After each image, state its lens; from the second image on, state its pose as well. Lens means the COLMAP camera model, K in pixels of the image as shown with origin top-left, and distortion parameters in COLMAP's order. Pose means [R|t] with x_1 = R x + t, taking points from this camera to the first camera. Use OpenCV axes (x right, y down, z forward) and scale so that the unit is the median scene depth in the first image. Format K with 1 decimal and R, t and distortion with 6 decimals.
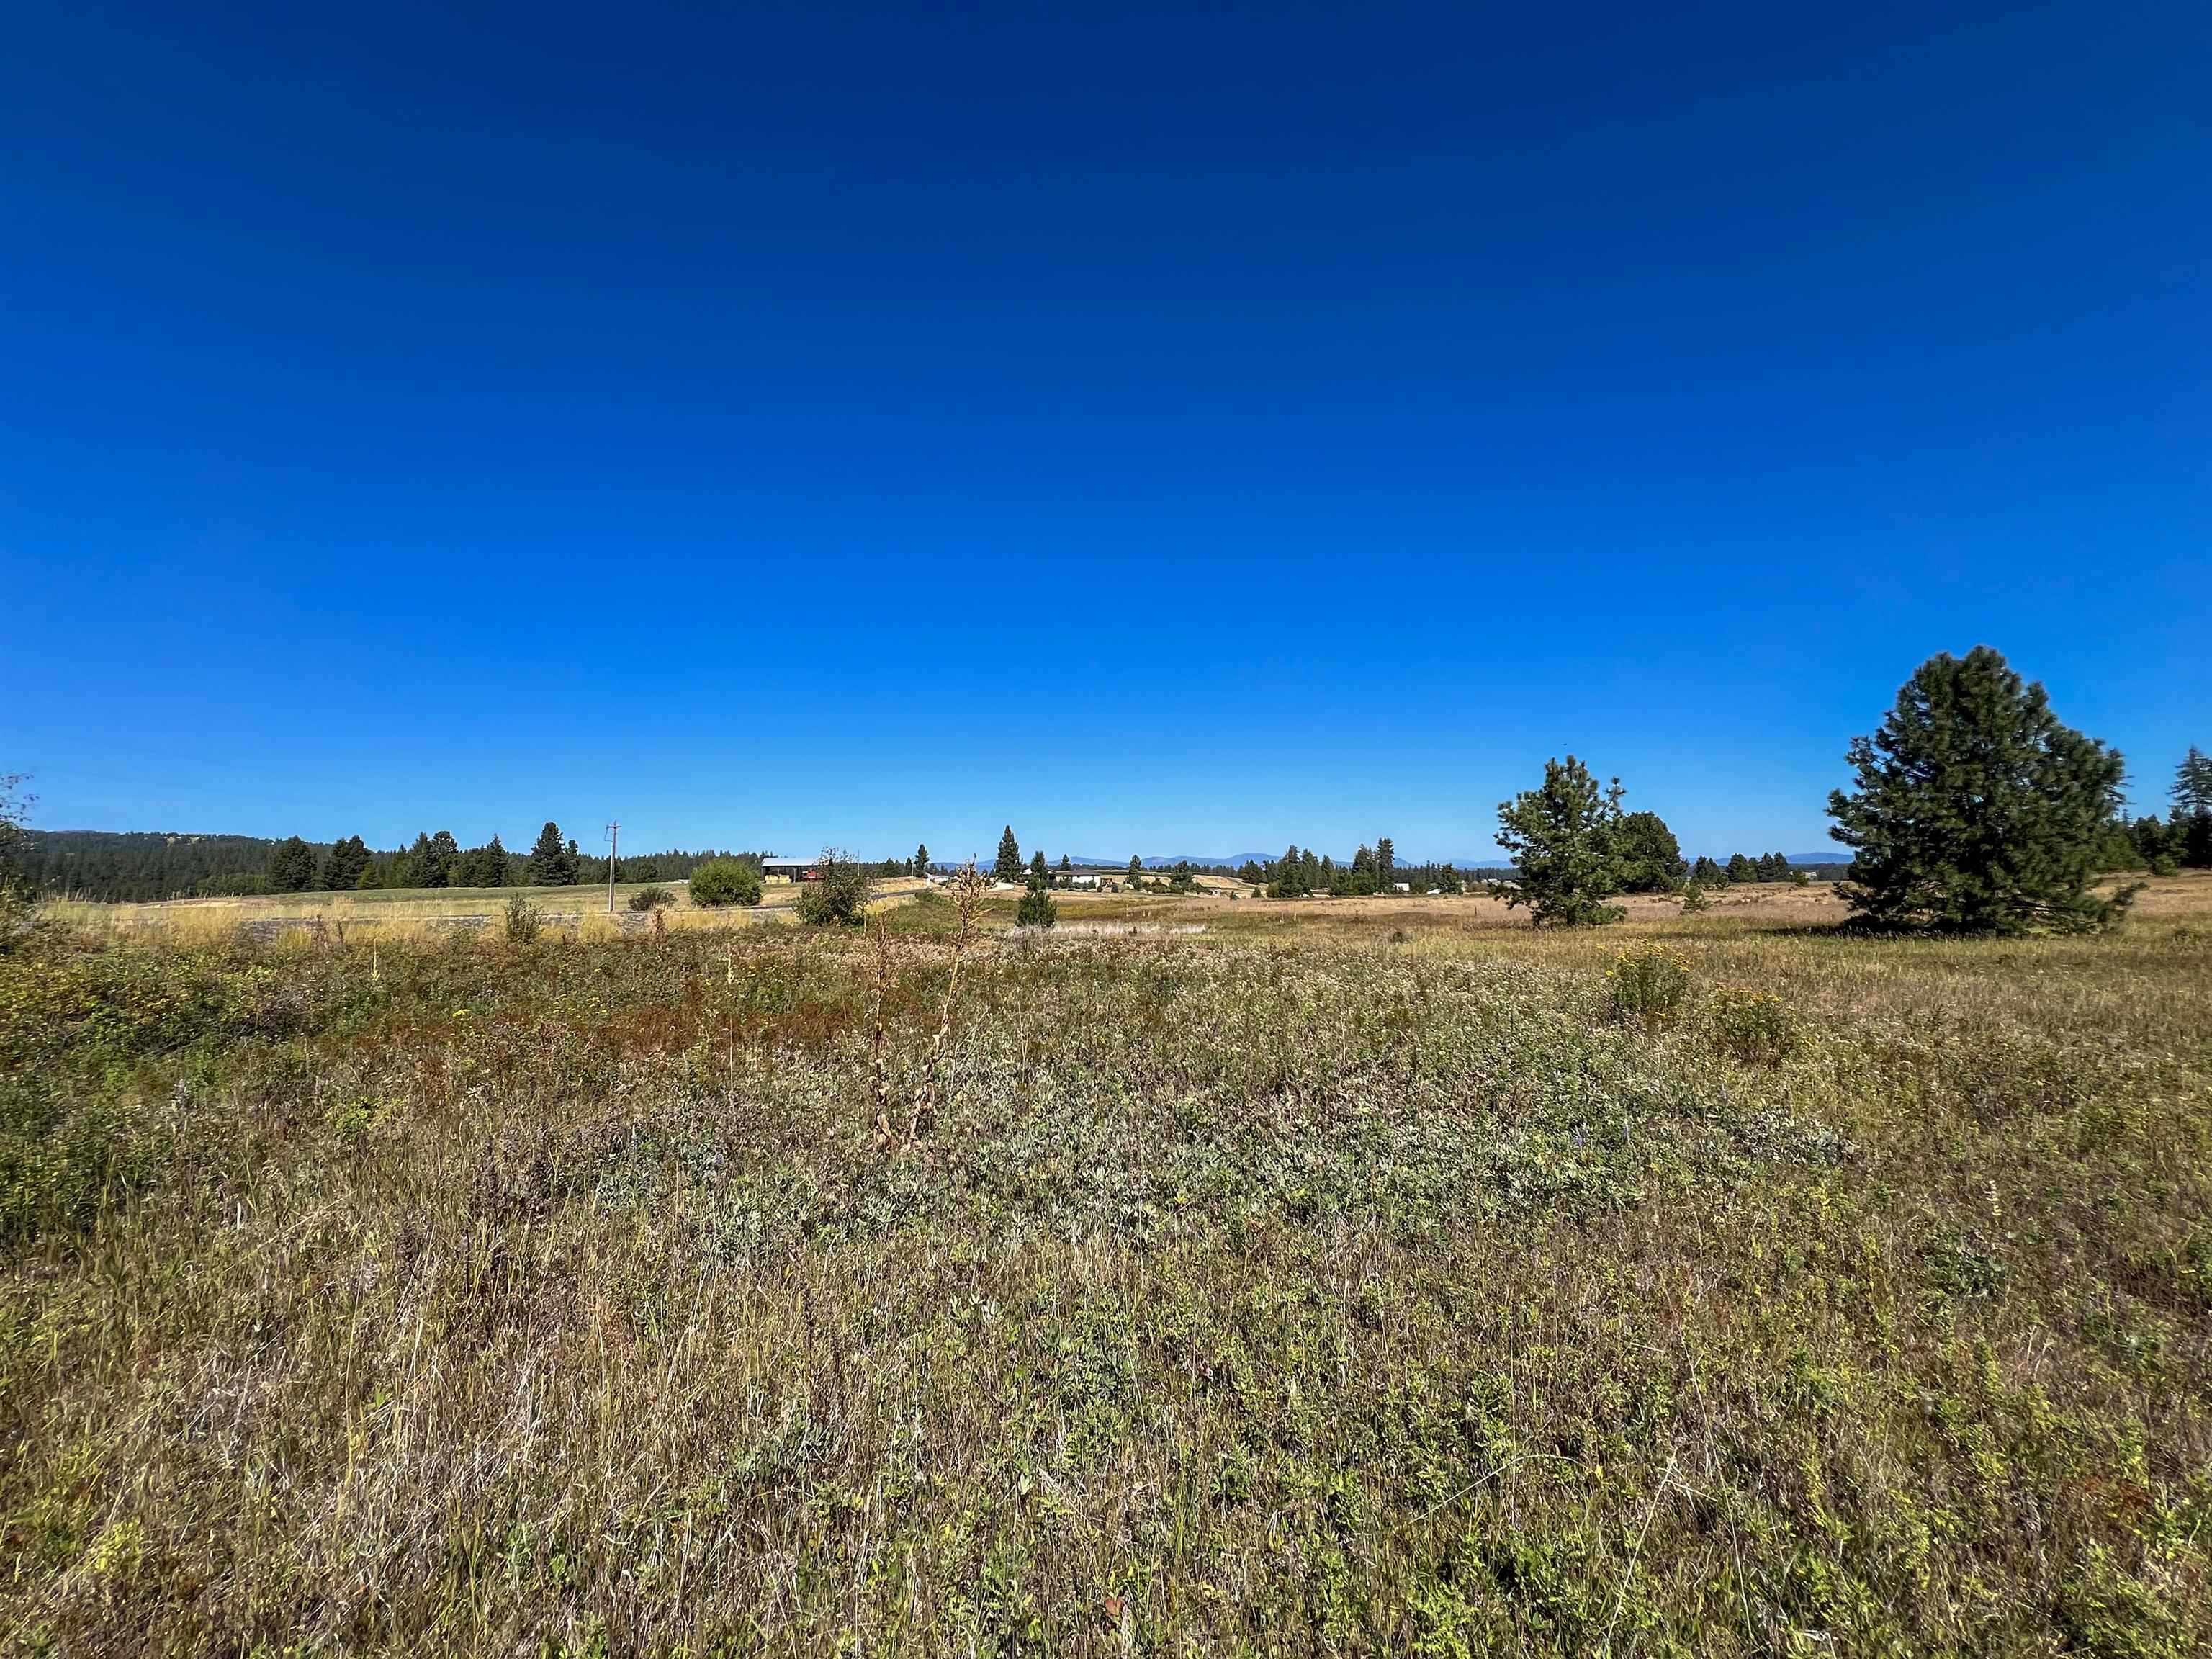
lens RADIAL K [[888.7, 0, 1104.4], [0, 888.7, 823.9], [0, 0, 1]] dist [-0.002249, 0.000954]
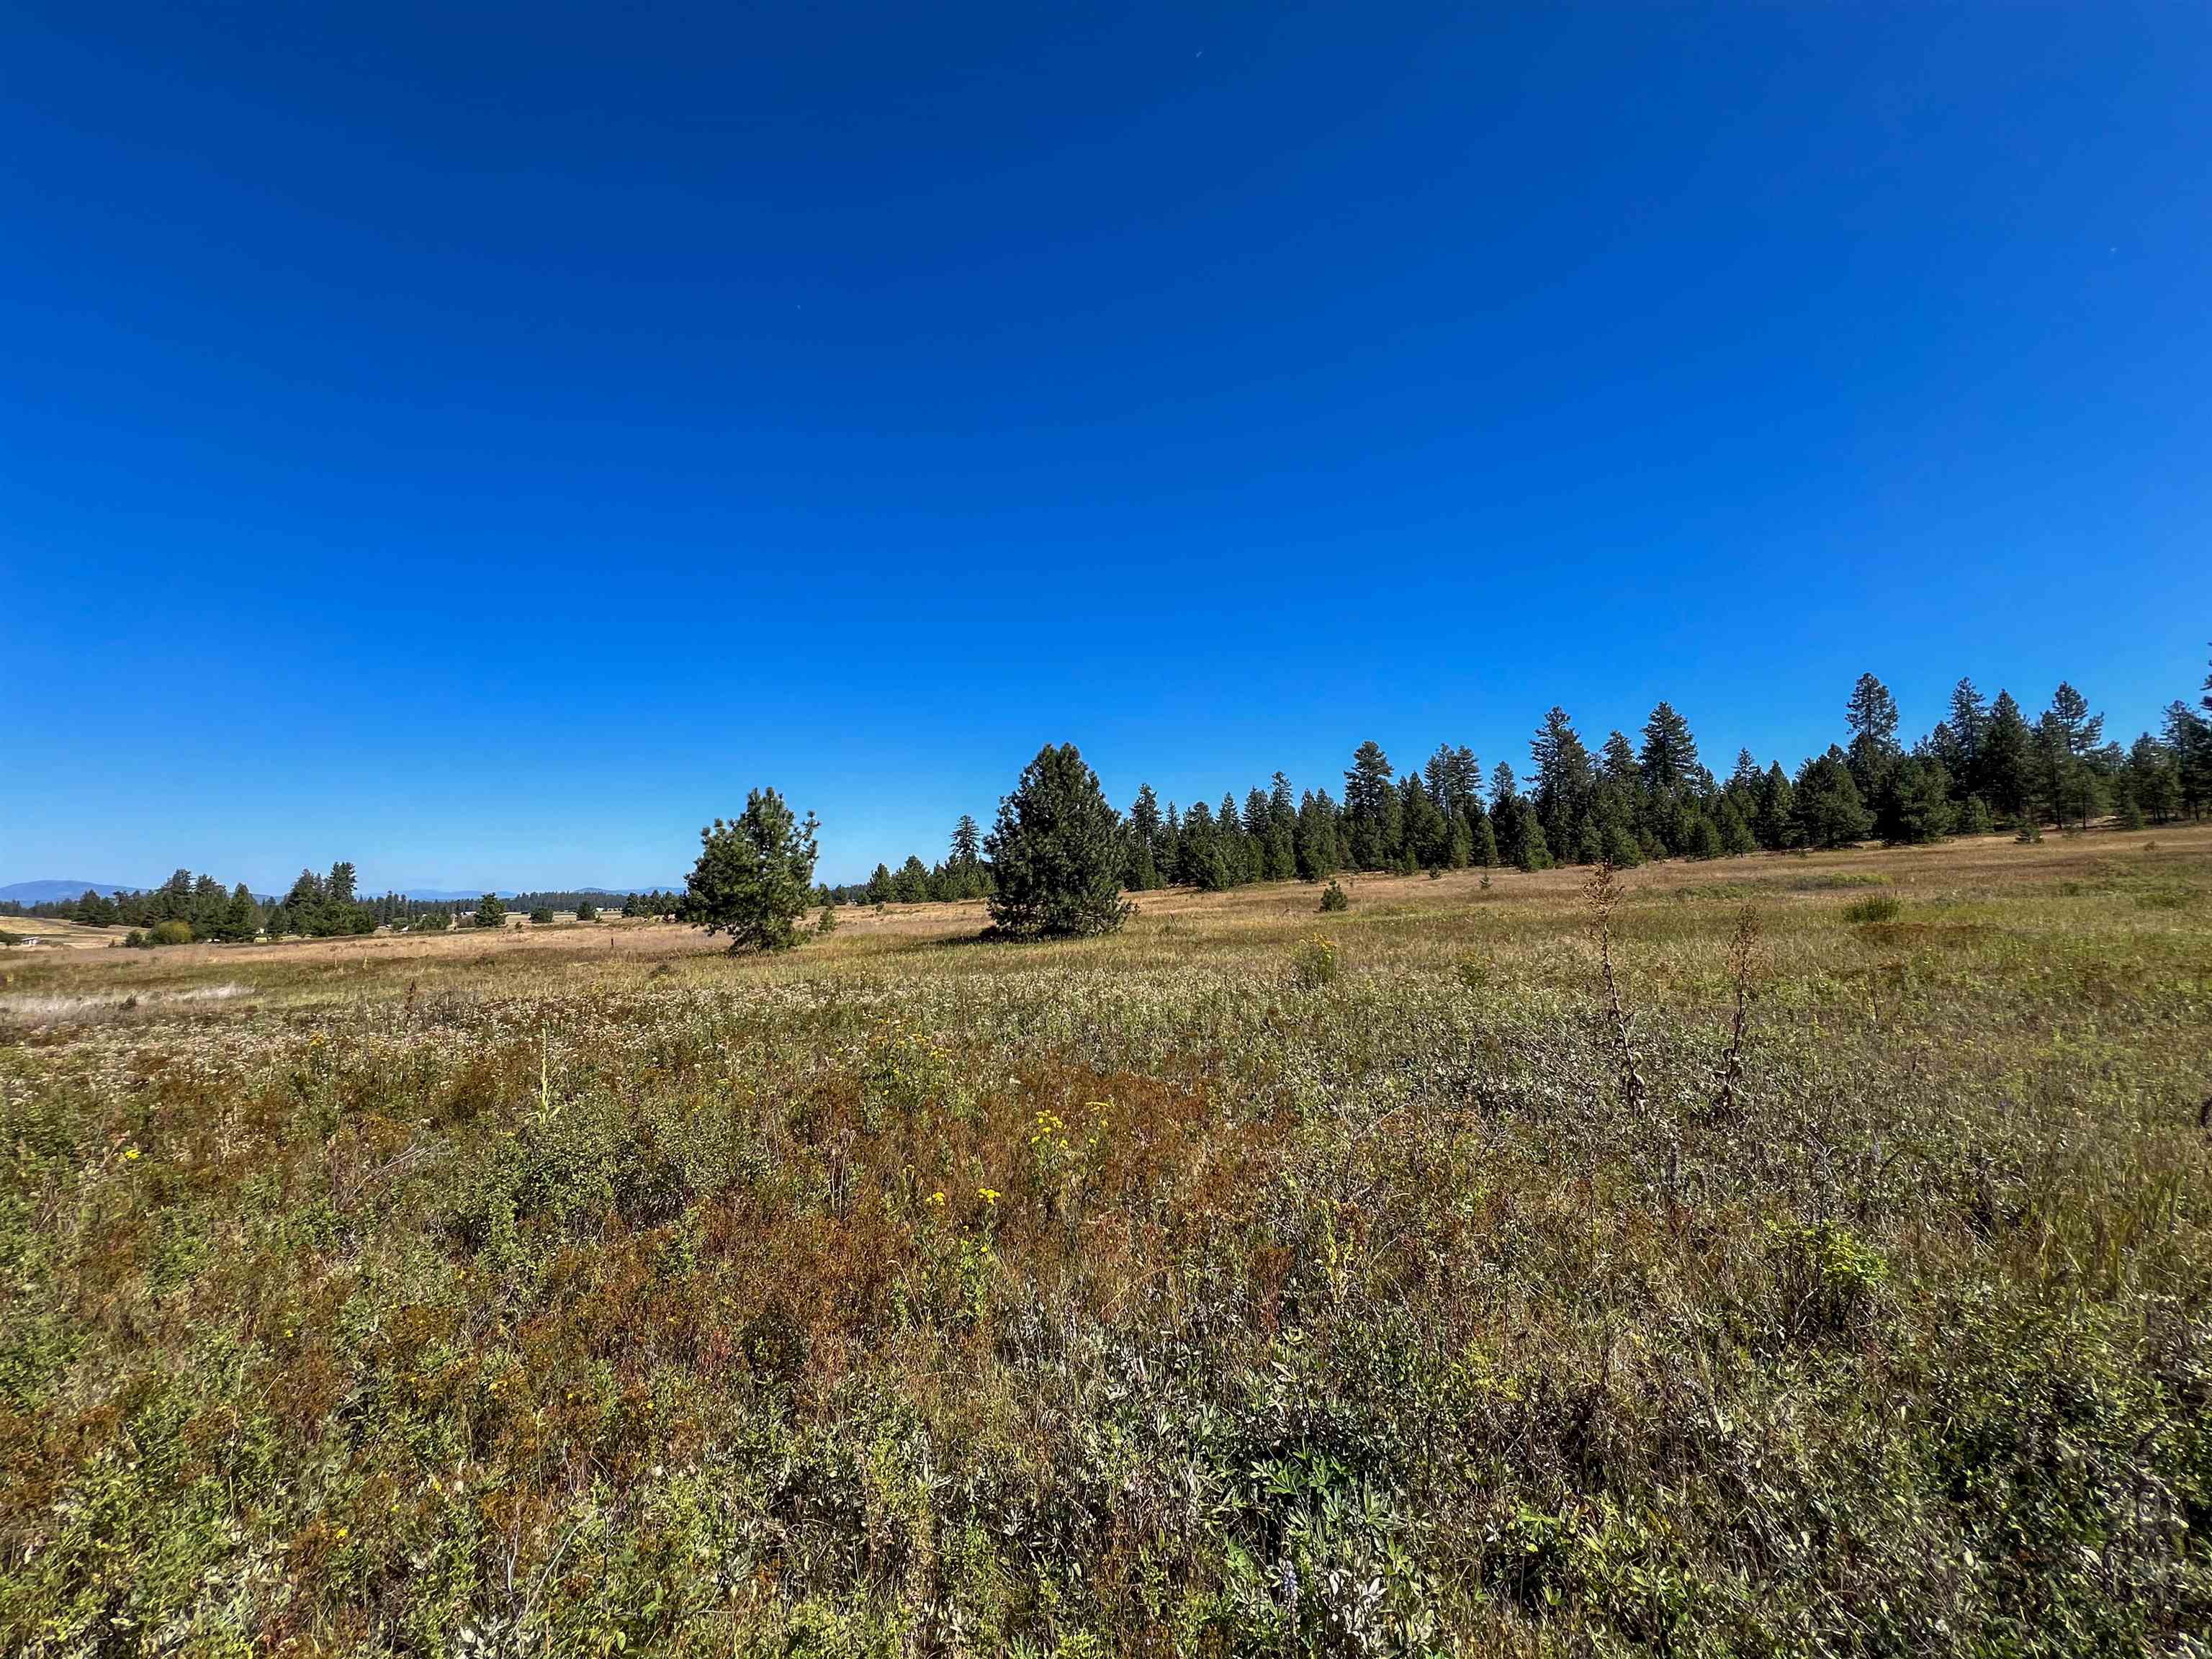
lens RADIAL K [[888.7, 0, 1104.4], [0, 888.7, 823.9], [0, 0, 1]] dist [-0.002249, 0.000954]
pose [[0.515110, 0.061981, 0.854880, -0.643006], [-0.033095, 0.998076, -0.052422, 0.031915], [-0.856485, -0.001289, 0.516171, 0.444630]]
